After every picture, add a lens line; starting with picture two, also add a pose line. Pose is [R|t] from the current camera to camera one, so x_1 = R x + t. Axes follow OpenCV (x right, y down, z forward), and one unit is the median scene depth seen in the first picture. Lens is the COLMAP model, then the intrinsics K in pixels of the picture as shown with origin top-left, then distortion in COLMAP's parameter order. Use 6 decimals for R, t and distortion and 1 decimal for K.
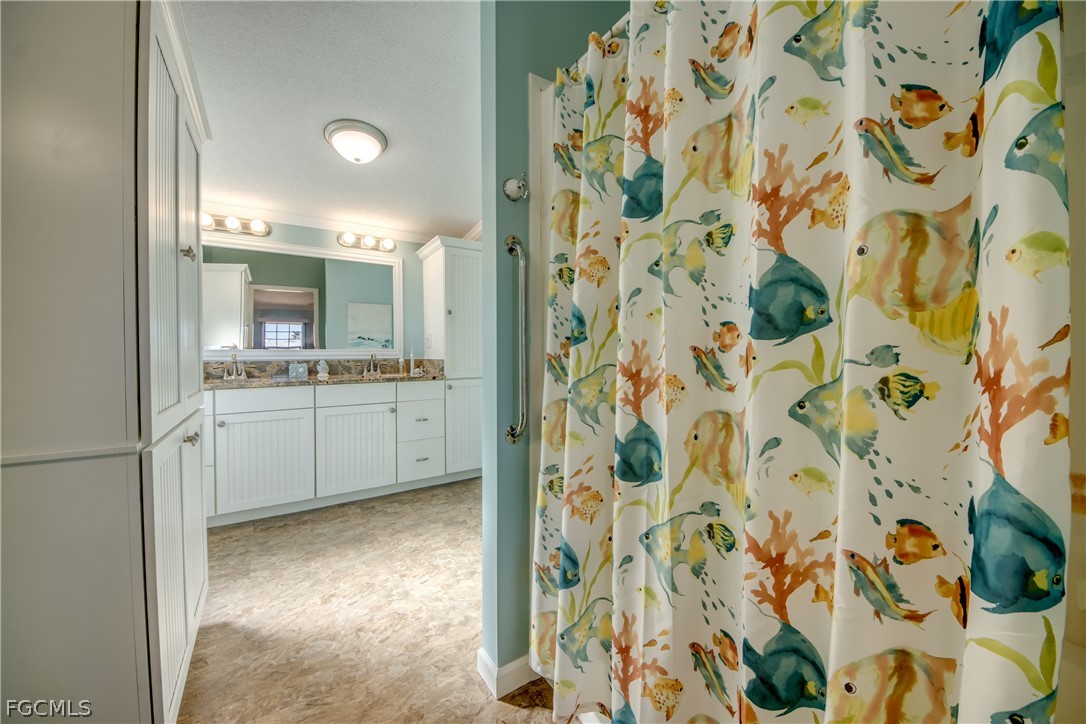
lens RADIAL K [[438.1, 0, 534.9], [0, 438.1, 361.2], [0, 0, 1]] dist [0.050926, -0.037084]
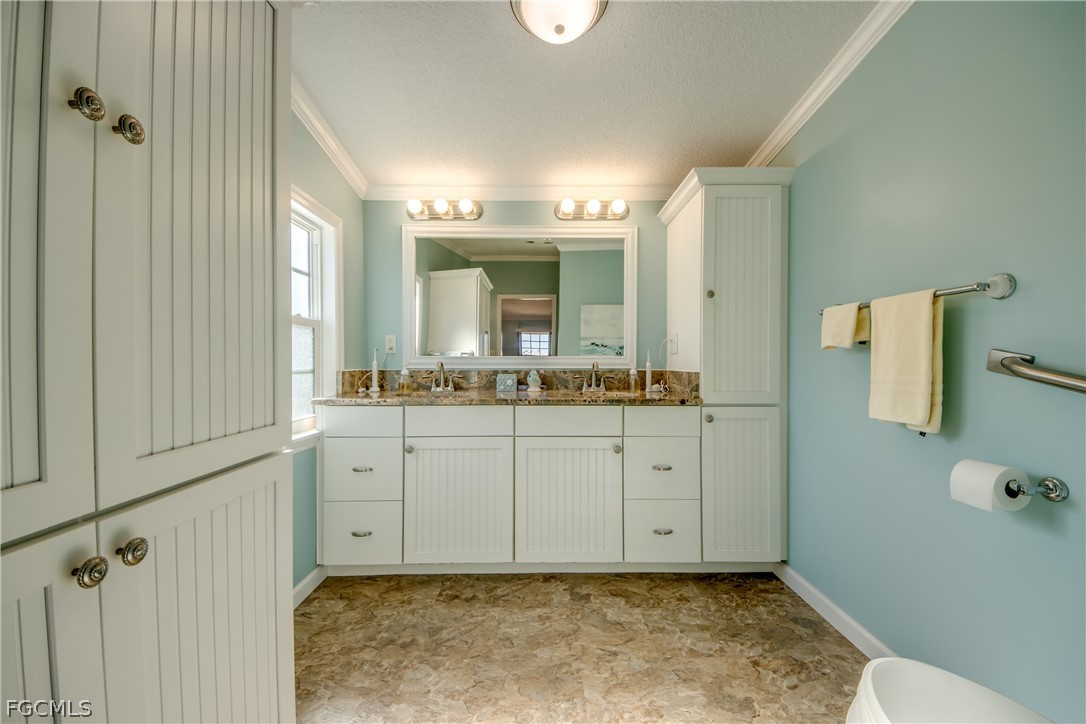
lens RADIAL K [[438.1, 0, 534.9], [0, 438.1, 361.2], [0, 0, 1]] dist [0.050926, -0.037084]
pose [[0.859803, 0.006344, -0.510586, -0.091367], [-0.016144, 0.999761, -0.014765, -0.006920], [0.510370, 0.020938, 0.859700, 0.355716]]
